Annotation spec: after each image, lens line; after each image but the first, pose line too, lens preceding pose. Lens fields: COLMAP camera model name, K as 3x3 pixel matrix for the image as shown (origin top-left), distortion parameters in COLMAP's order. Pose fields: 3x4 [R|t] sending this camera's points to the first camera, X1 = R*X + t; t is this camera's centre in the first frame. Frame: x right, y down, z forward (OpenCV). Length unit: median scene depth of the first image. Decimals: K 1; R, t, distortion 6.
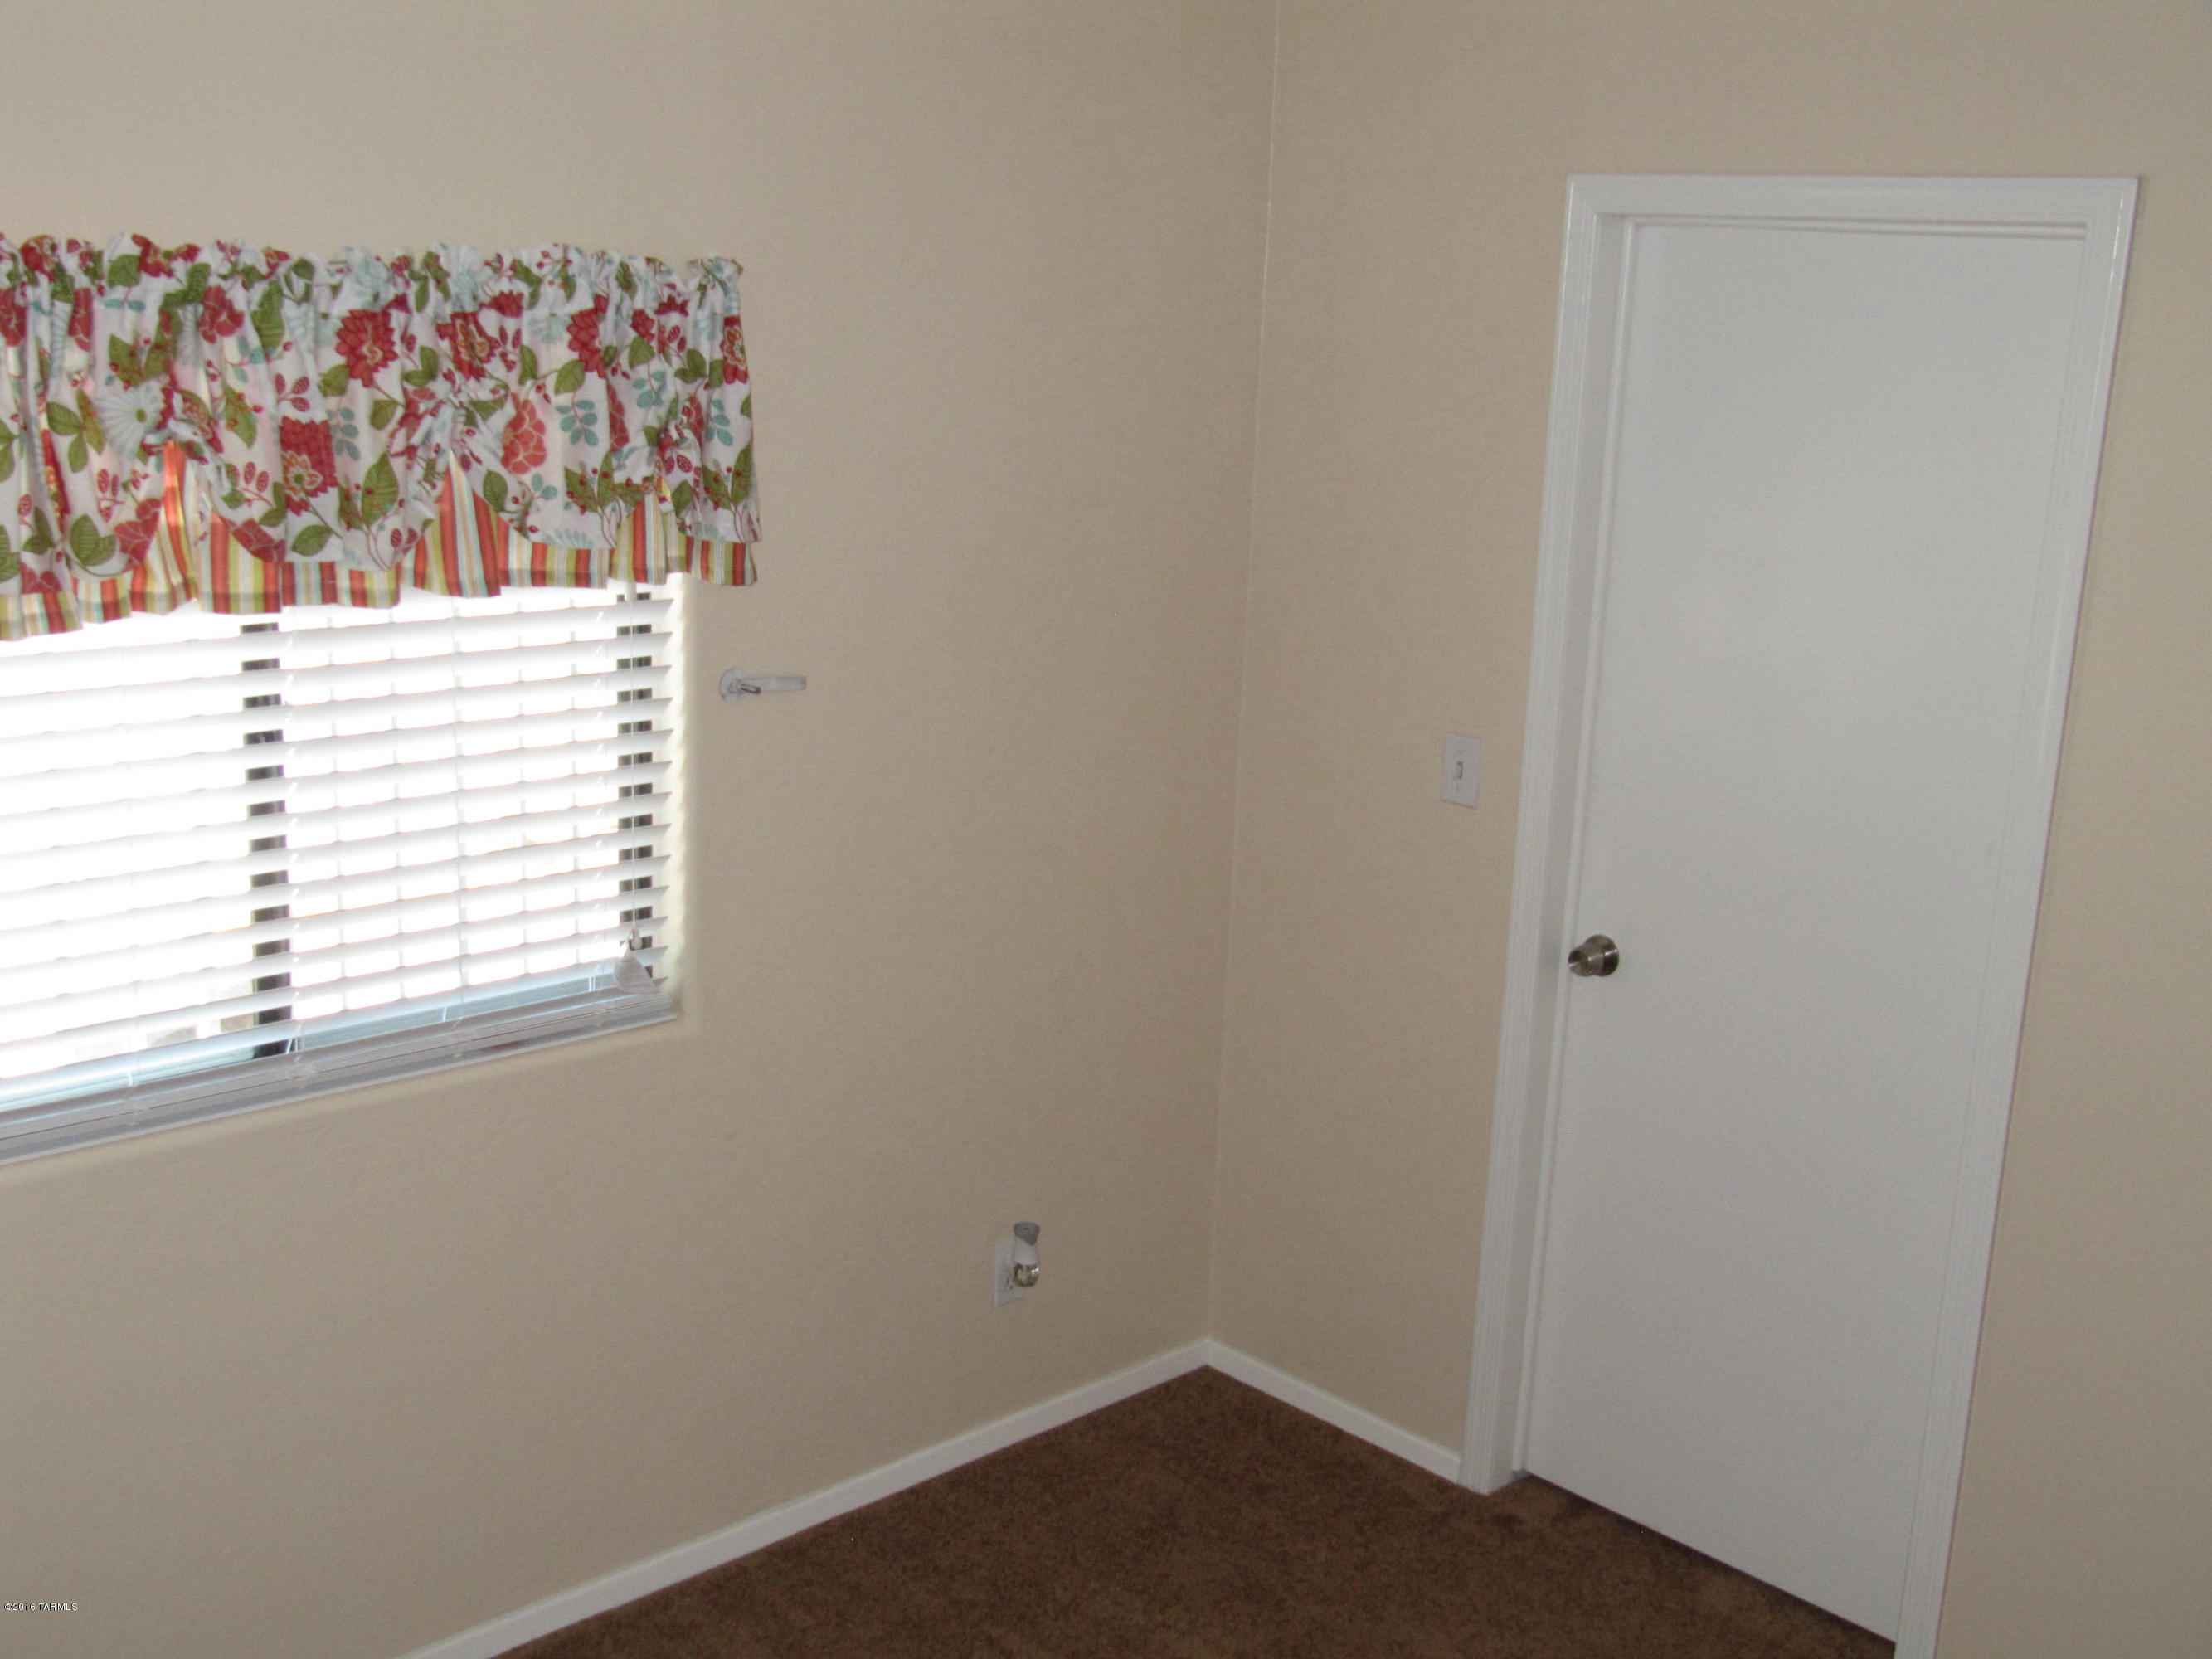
lens RADIAL K [[2419.5, 0, 1106.0], [0, 2419.5, 829.5], [0, 0, 1]] dist [-0.010231, -0.004053]
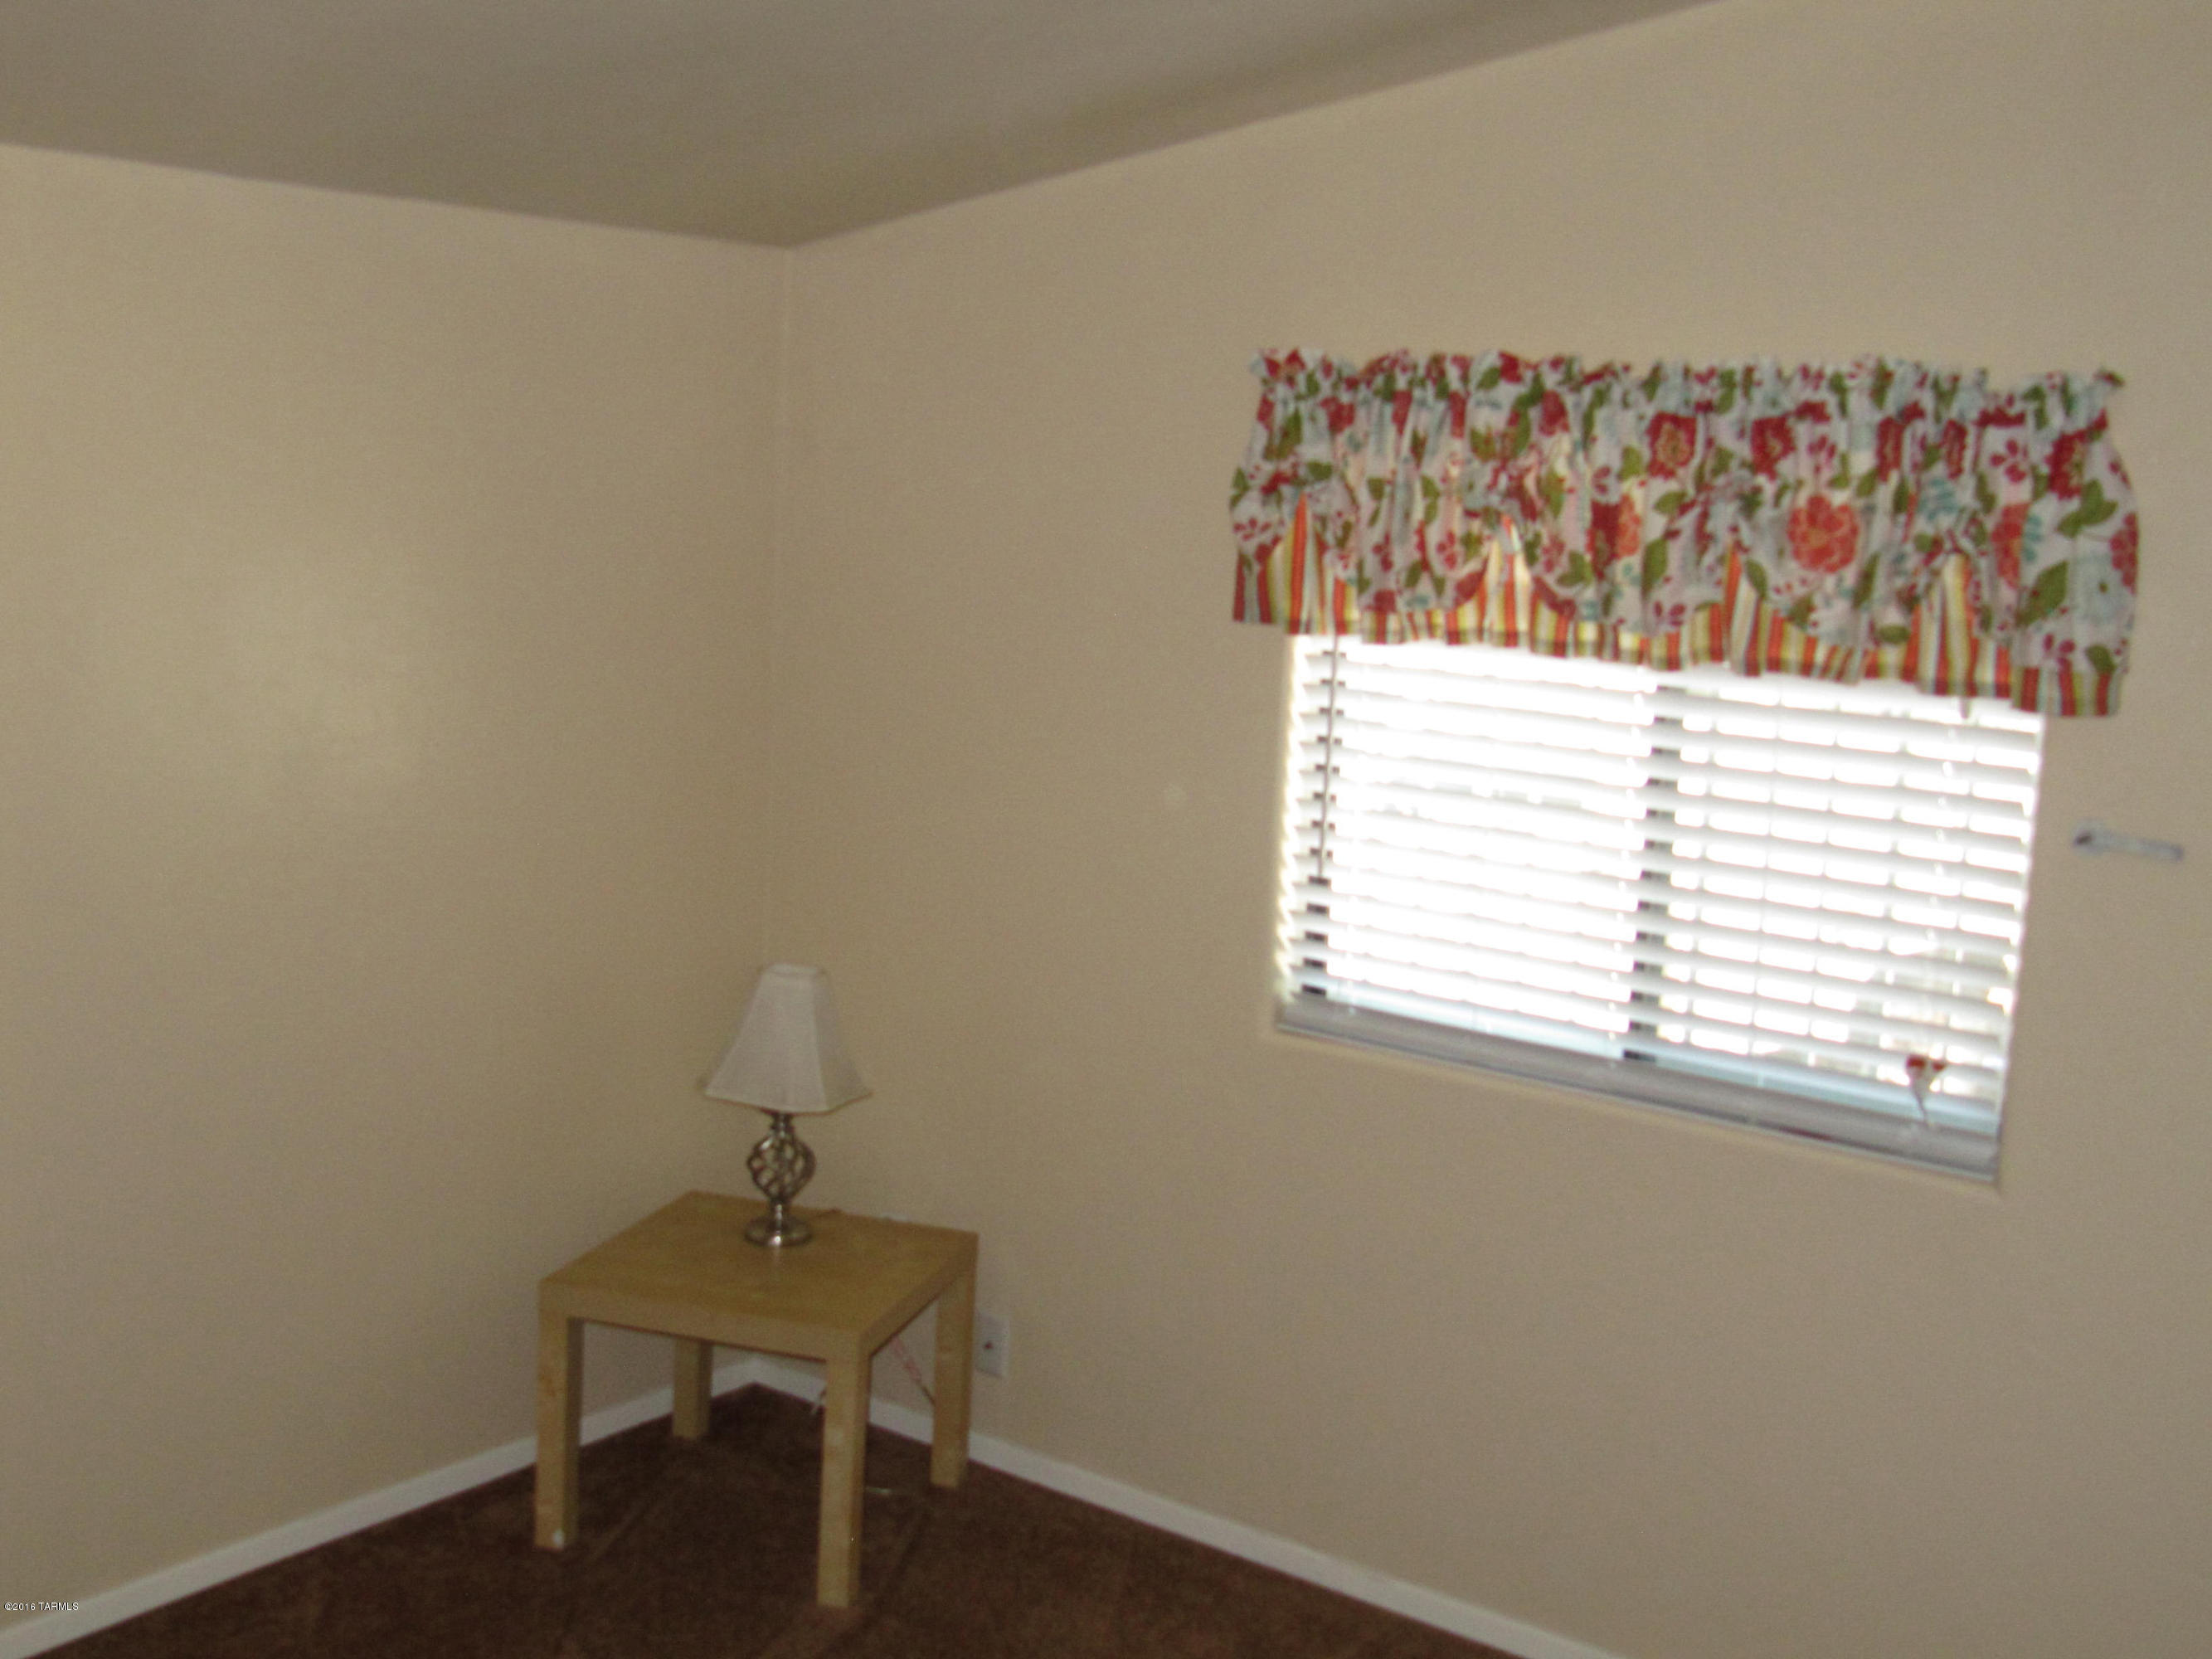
lens RADIAL K [[2419.5, 0, 1106.0], [0, 2419.5, 829.5], [0, 0, 1]] dist [-0.010231, -0.004053]
pose [[0.153940, 0.136824, -0.978561, 0.812298], [-0.262289, 0.960494, 0.093036, -0.059486], [0.952632, 0.242344, 0.183746, 0.574882]]
